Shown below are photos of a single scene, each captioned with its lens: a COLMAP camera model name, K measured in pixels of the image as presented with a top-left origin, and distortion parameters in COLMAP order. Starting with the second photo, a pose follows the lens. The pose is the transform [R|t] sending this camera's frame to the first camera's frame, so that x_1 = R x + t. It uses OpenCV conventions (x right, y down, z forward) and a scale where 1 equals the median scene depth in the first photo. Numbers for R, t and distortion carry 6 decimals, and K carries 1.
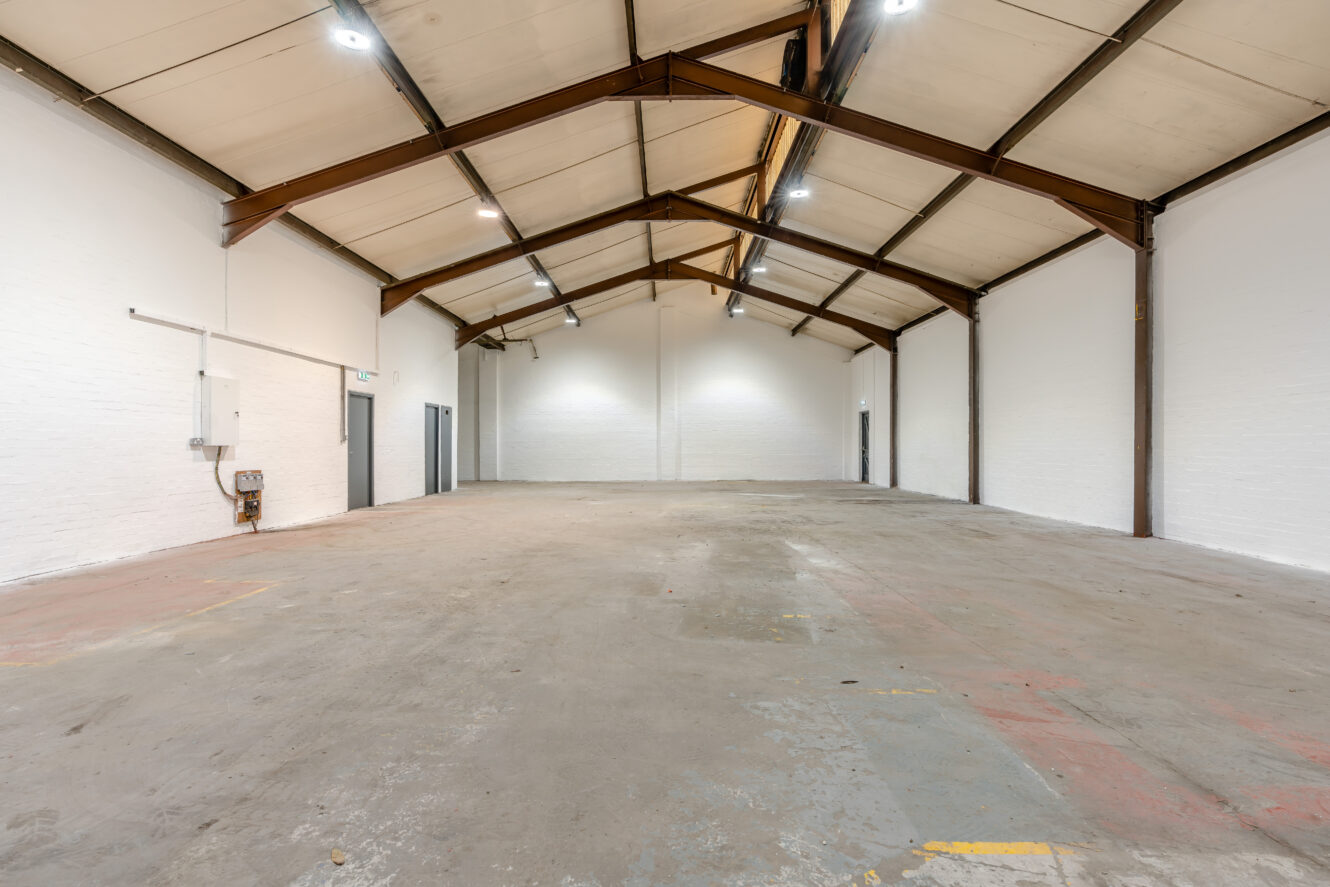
lens RADIAL K [[604.4, 0, 665.0], [0, 604.4, 443.5], [0, 0, 1]] dist [-0.019490, 0.011160]
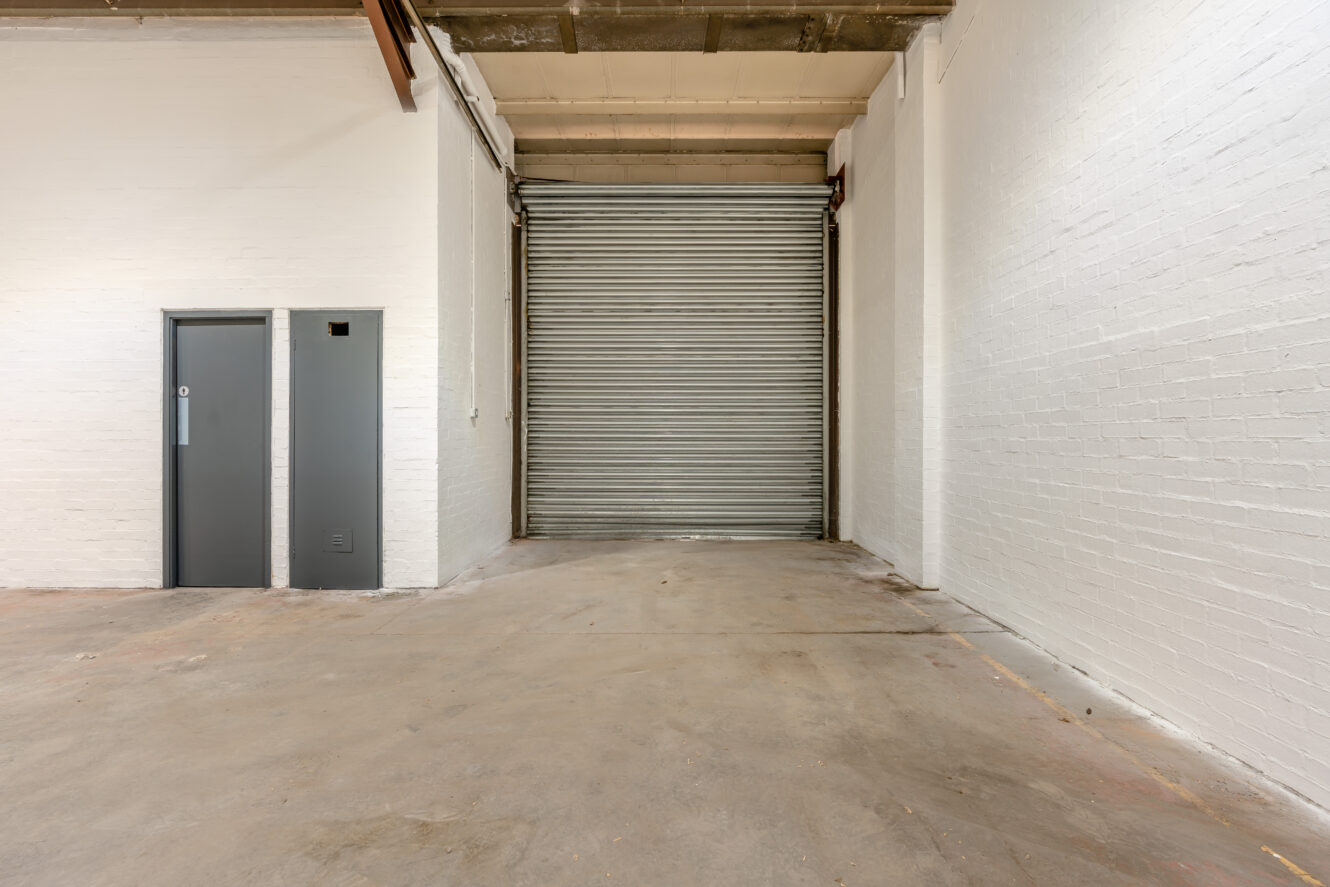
lens RADIAL K [[597.0, 0, 659.8], [0, 597.0, 442.3], [0, 0, 1]] dist [-0.018967, 0.009652]
pose [[-0.000061, 0.010422, -0.999946, -0.093124], [0.003597, 0.999939, 0.010422, 0.004187], [0.999994, -0.003596, -0.000098, 1.738292]]
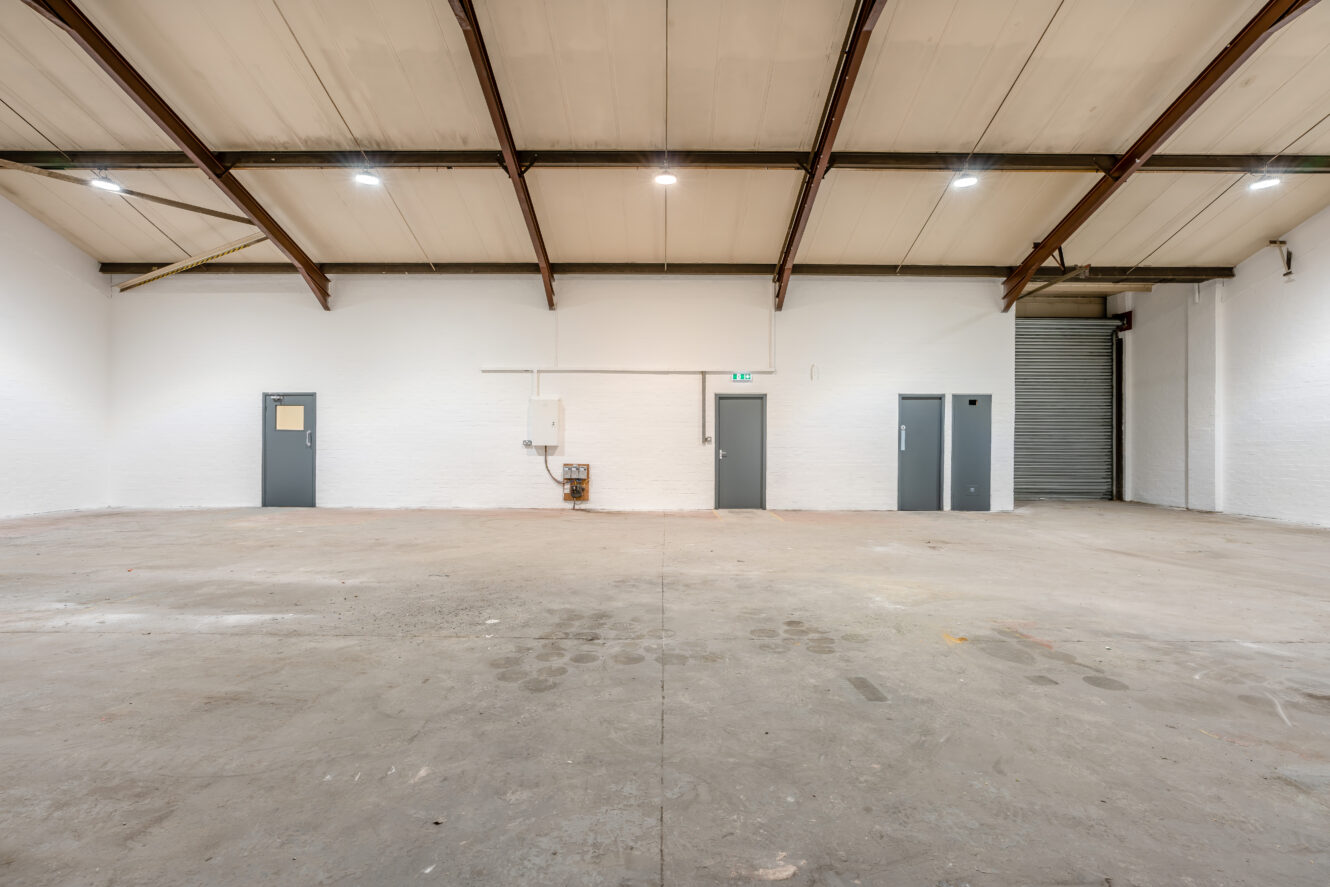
lens RADIAL K [[597.0, 0, 659.8], [0, 597.0, 442.3], [0, 0, 1]] dist [-0.018967, 0.009652]
pose [[0.001151, -0.001301, -0.999998, 0.528980], [-0.002463, 0.999996, -0.001304, -0.002437], [0.999996, 0.002465, 0.001148, 0.931043]]
